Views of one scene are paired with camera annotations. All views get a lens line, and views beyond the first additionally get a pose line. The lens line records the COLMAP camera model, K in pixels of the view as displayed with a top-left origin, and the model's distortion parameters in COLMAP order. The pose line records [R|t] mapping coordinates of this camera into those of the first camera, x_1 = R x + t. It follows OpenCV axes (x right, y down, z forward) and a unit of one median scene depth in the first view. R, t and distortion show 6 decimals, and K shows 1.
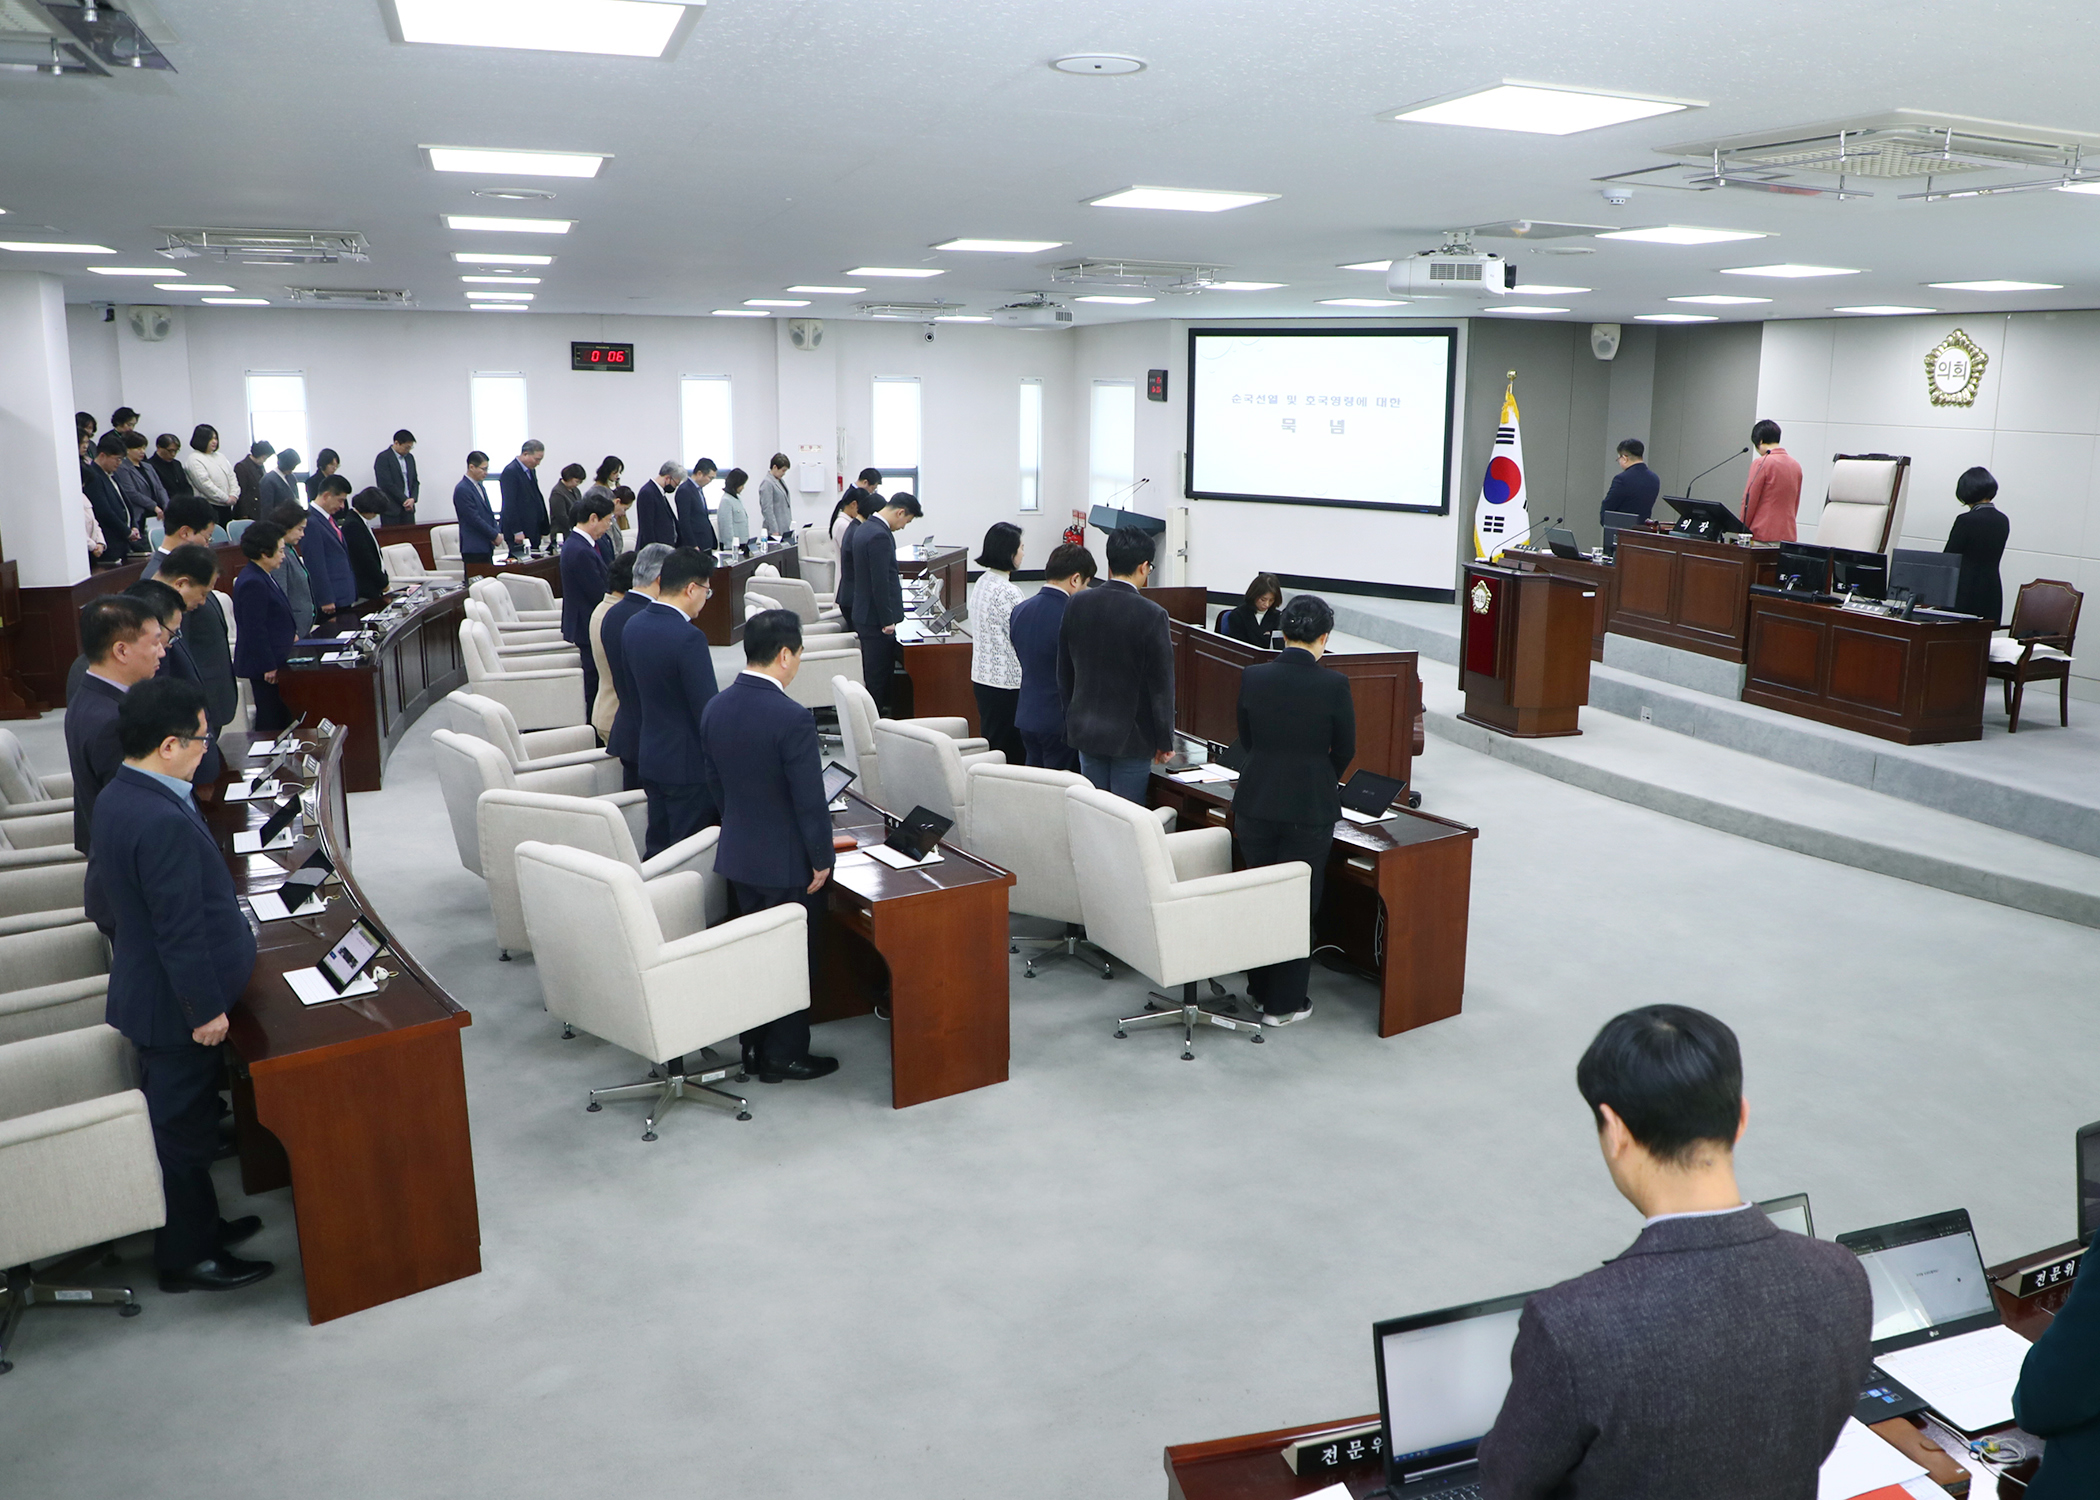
lens RADIAL K [[1752.8, 0, 1050.0], [0, 1752.8, 750.0], [0, 0, 1]] dist [-0.127953, 0.071639]
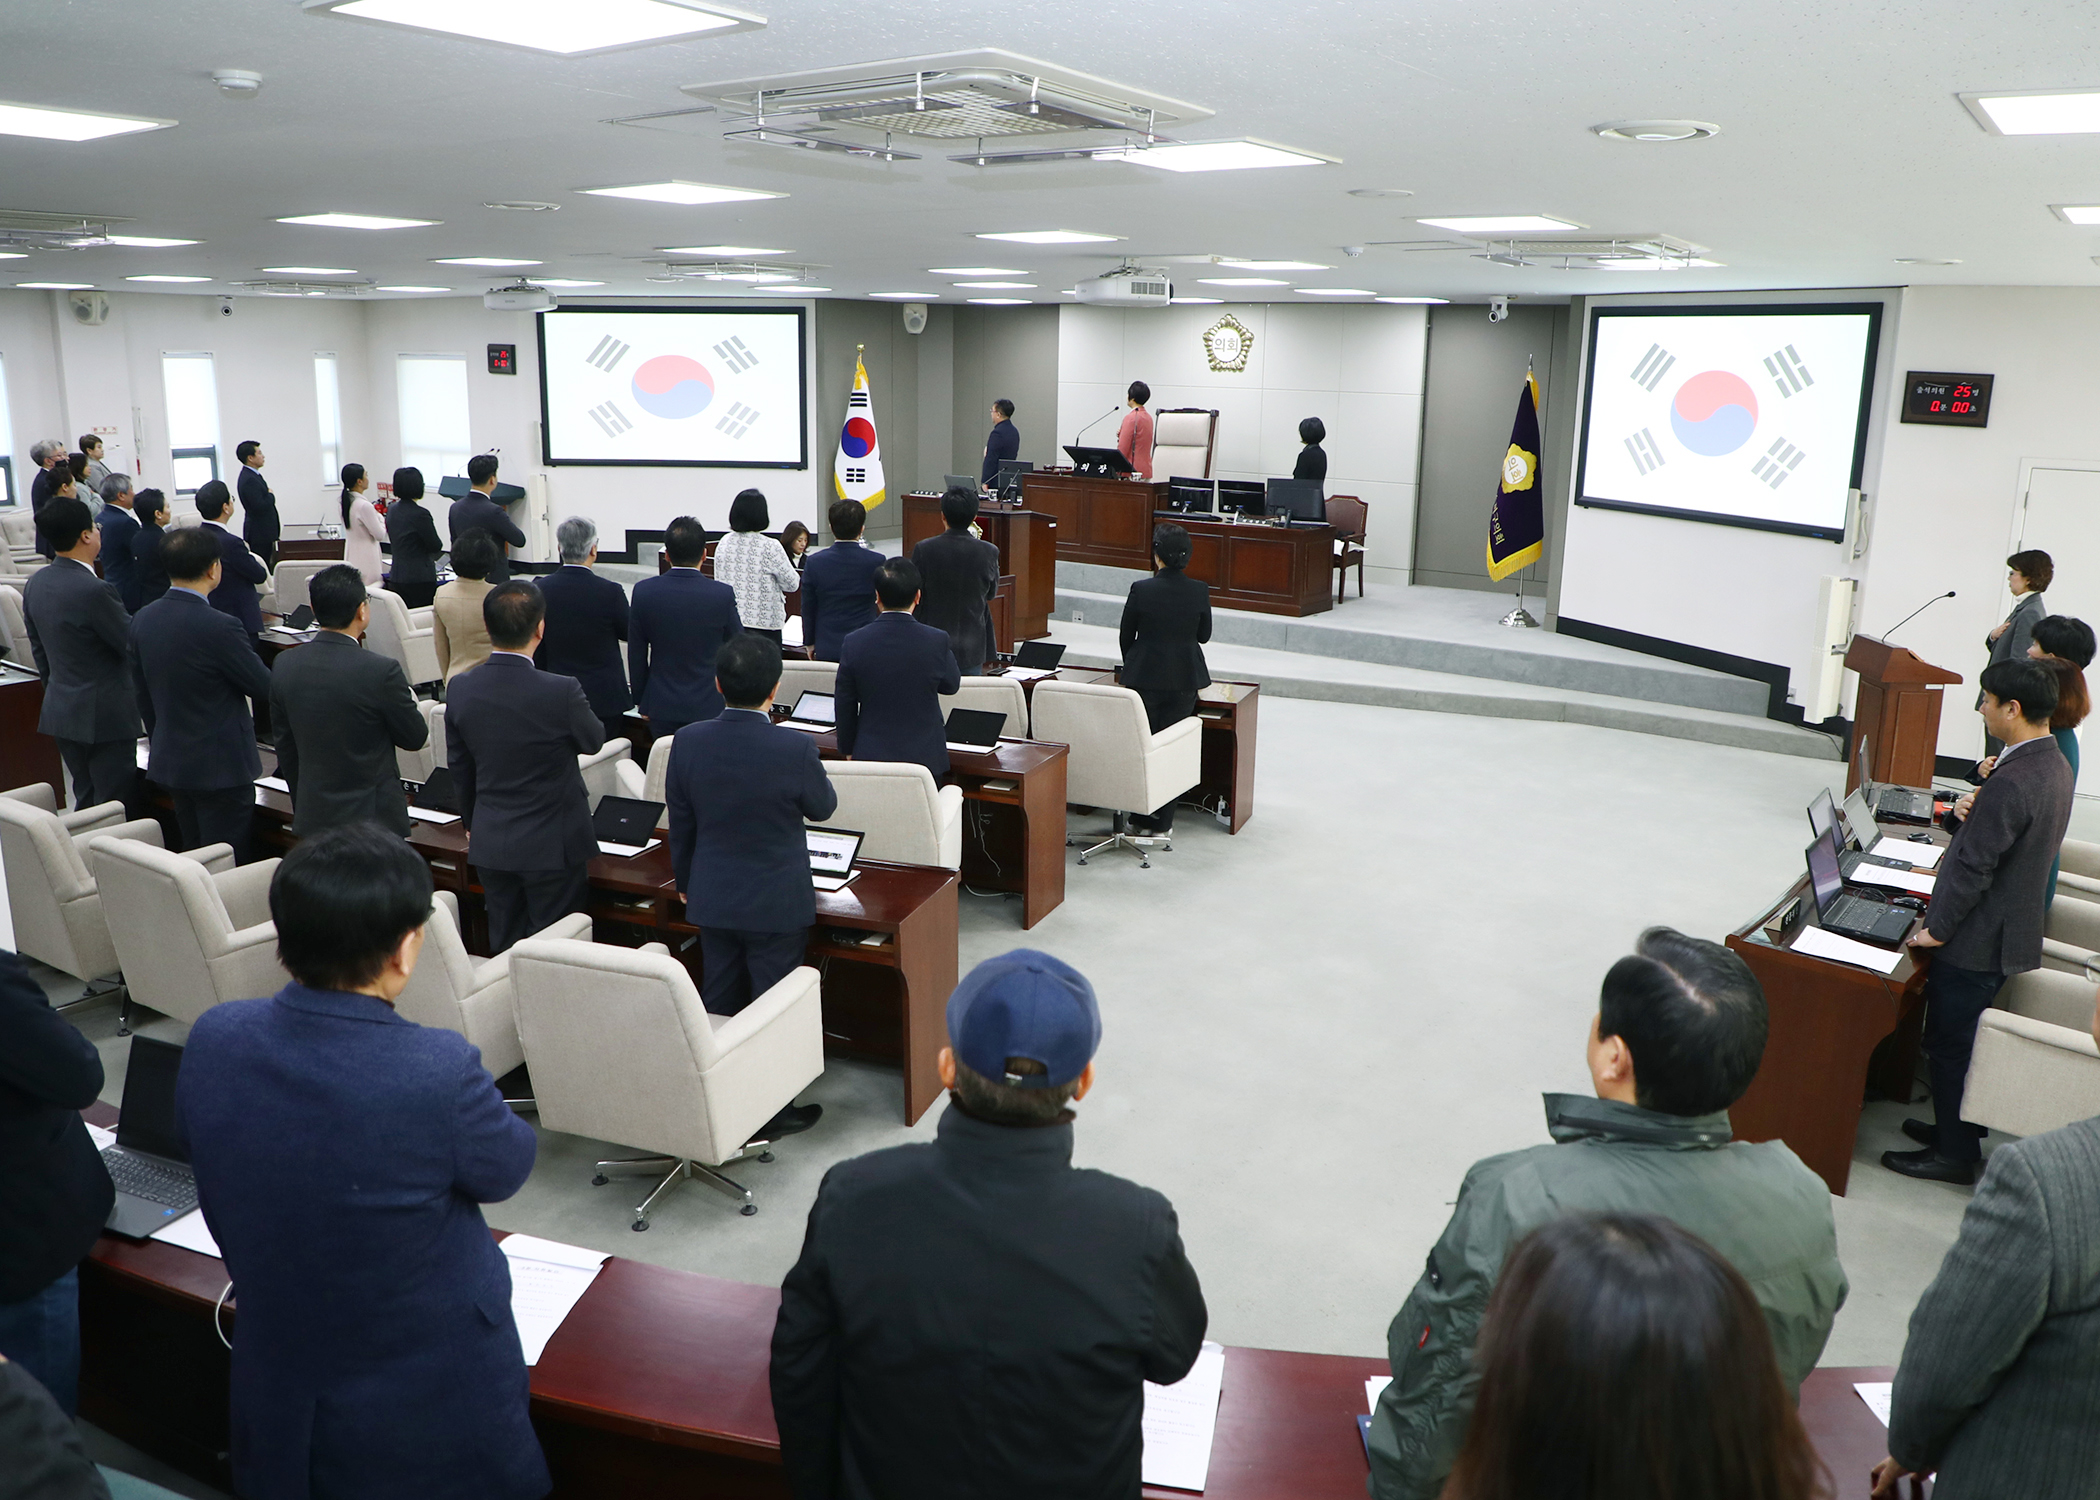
lens RADIAL K [[1752.8, 0, 1050.0], [0, 1752.8, 750.0], [0, 0, 1]] dist [-0.127953, 0.071639]
pose [[0.808457, -0.125848, 0.574943, -0.418678], [0.110426, 0.991958, 0.061851, -0.005009], [-0.578103, 0.013485, 0.815852, -0.046373]]
